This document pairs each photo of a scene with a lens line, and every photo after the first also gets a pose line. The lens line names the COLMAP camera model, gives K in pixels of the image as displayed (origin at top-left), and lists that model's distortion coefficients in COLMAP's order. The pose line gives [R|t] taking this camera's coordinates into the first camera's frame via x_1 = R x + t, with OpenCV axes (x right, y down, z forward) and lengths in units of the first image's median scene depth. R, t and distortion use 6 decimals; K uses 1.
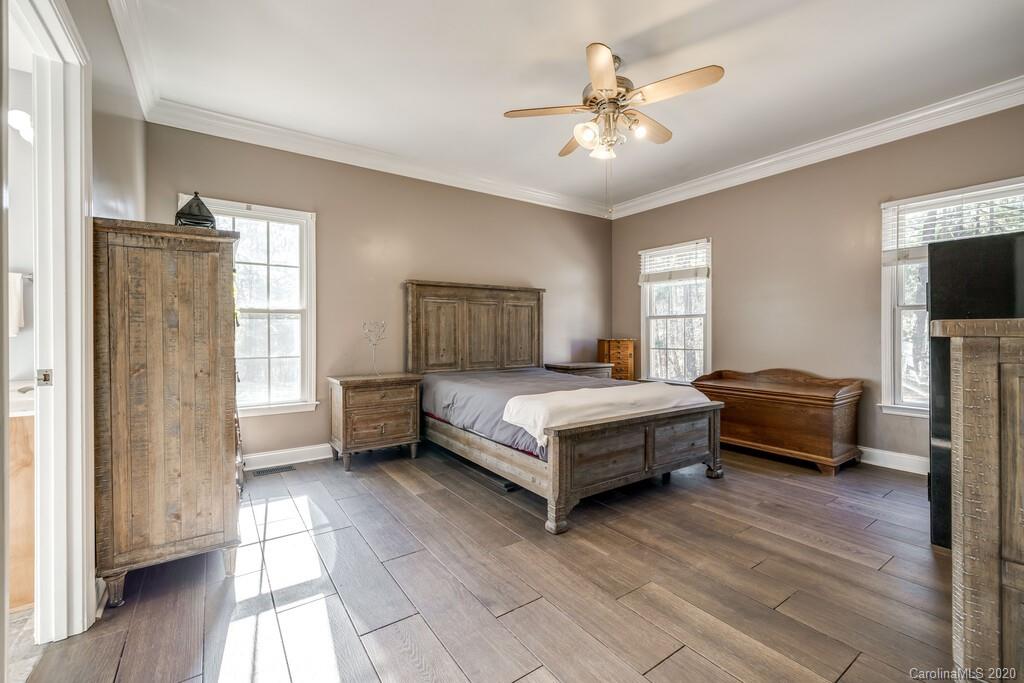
lens RADIAL K [[430.4, 0, 512.3], [0, 430.4, 335.2], [0, 0, 1]] dist [0.000253, -0.000080]
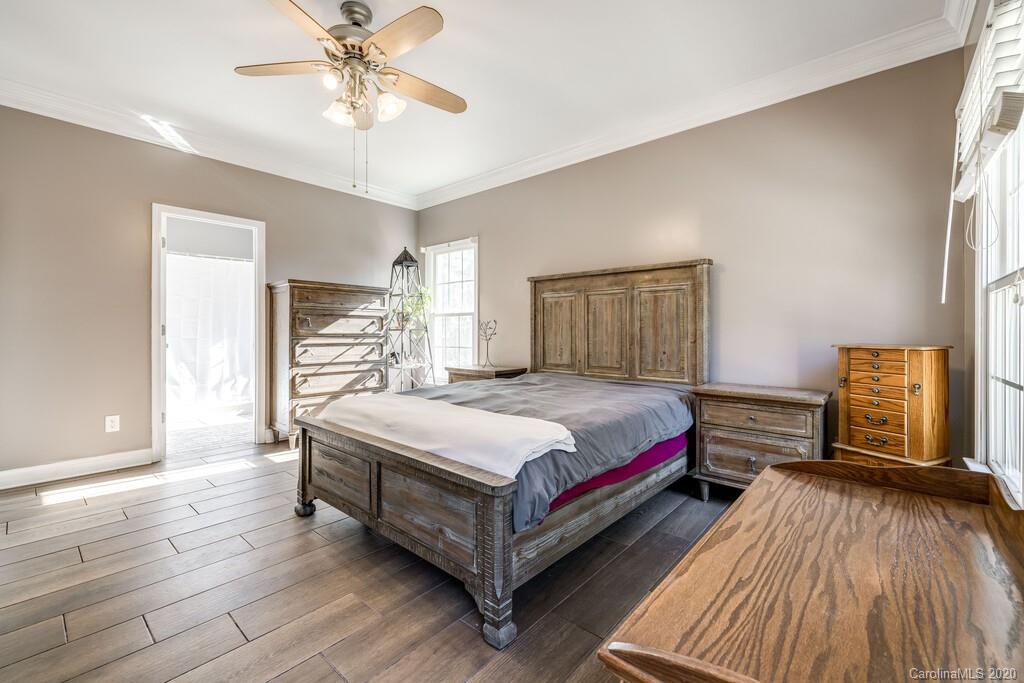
lens RADIAL K [[433.4, 0, 512.6], [0, 433.4, 328.1], [0, 0, 1]] dist [0.000589, -0.000221]
pose [[0.242858, -0.001612, -0.970060, 0.718763], [-0.007441, 0.999966, -0.003525, -0.005675], [0.970033, 0.008074, 0.242838, 0.692711]]
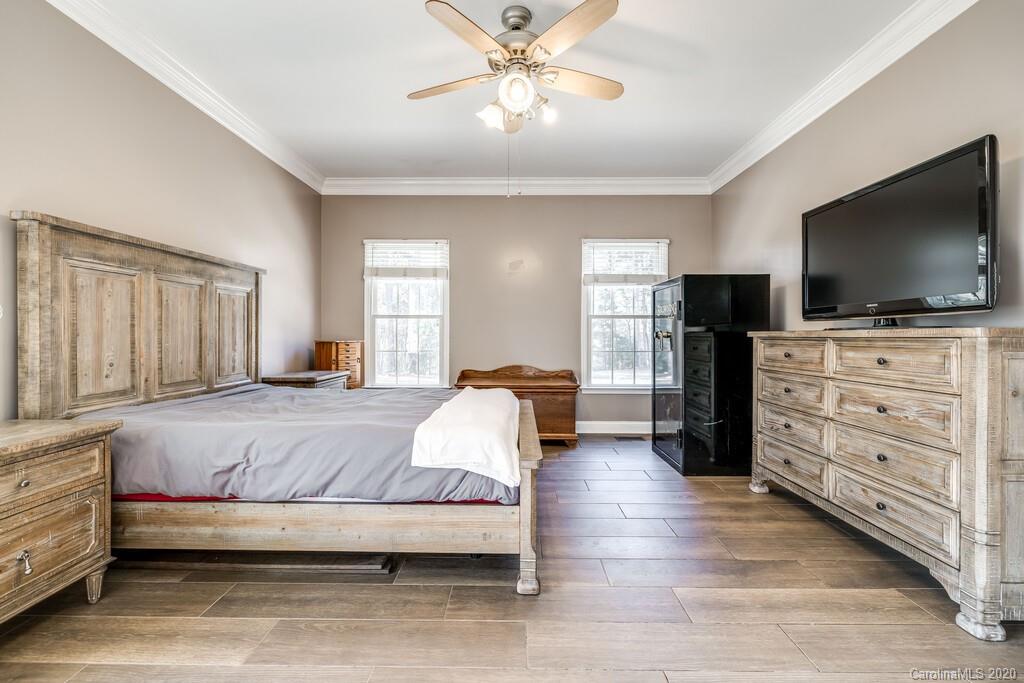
lens RADIAL K [[430.4, 0, 512.3], [0, 430.4, 335.2], [0, 0, 1]] dist [0.000253, -0.000080]
pose [[0.584437, 0.002090, 0.811436, -0.301707], [0.000498, 0.999996, -0.002934, 0.000853], [-0.811439, 0.002118, 0.584433, 0.320345]]
